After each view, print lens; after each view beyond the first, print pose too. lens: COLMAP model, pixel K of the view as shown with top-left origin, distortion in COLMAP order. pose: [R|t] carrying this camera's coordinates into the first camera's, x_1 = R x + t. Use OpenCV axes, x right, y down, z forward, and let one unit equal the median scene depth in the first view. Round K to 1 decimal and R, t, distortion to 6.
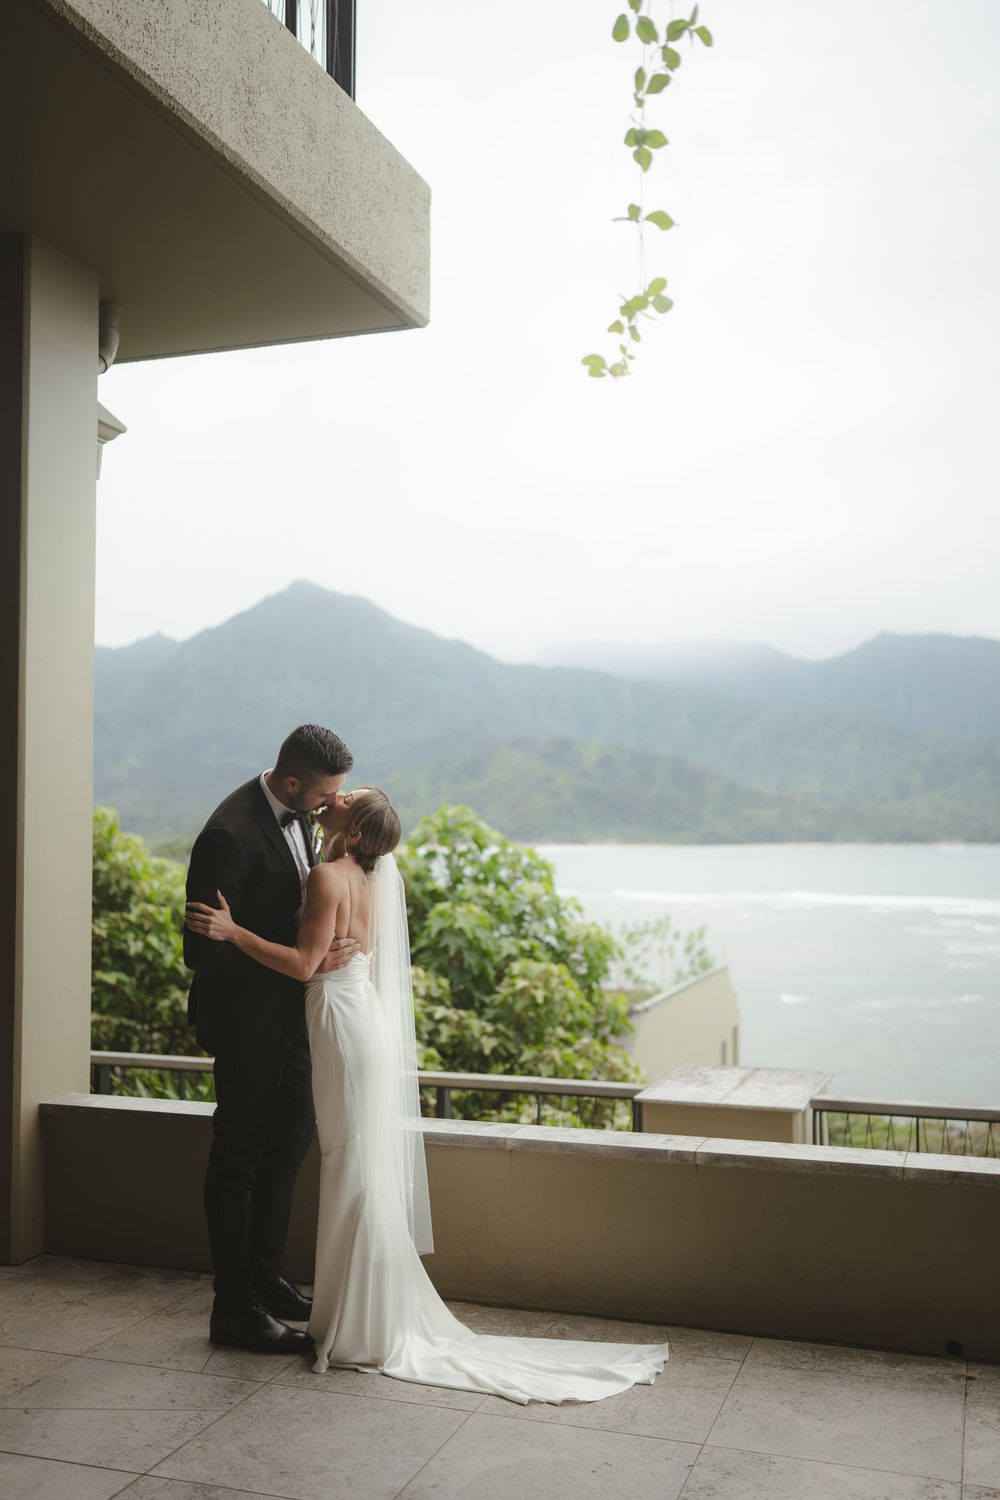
lens RADIAL K [[1461.7, 0, 500.0], [0, 1461.7, 750.0], [0, 0, 1]] dist [-0.051390, 0.172112]
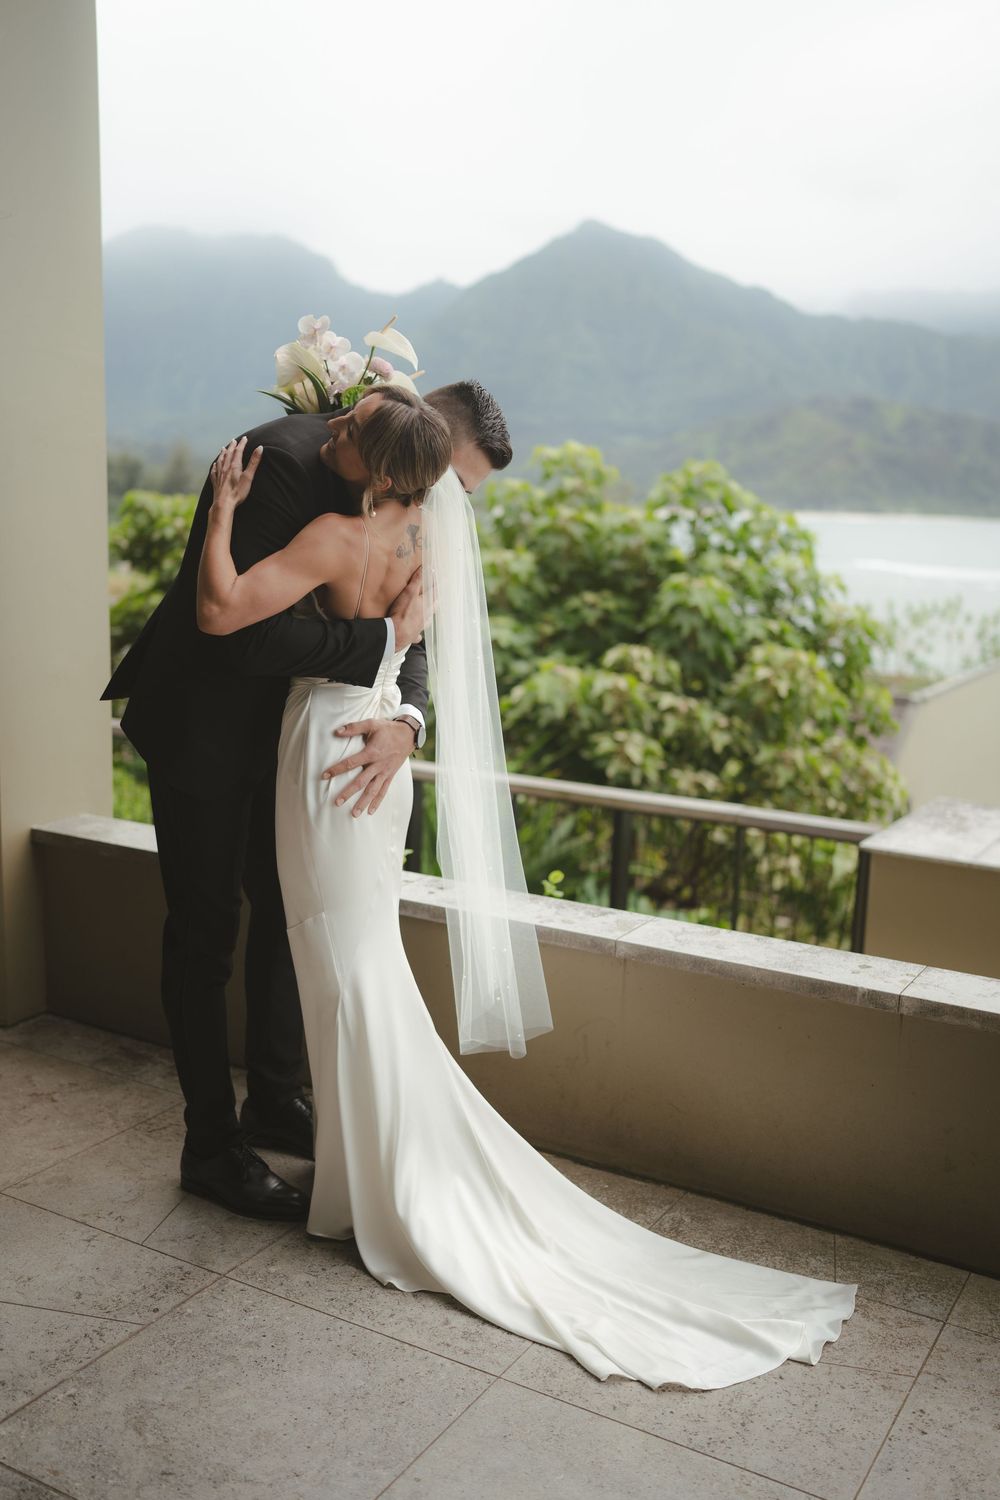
lens RADIAL K [[1461.7, 0, 500.0], [0, 1461.7, 750.0], [0, 0, 1]] dist [-0.051390, 0.172112]
pose [[0.979994, 0.061194, -0.189385, 0.027461], [-0.016539, 0.973306, 0.228914, 0.009948], [0.198337, -0.221202, 0.954846, 0.136162]]
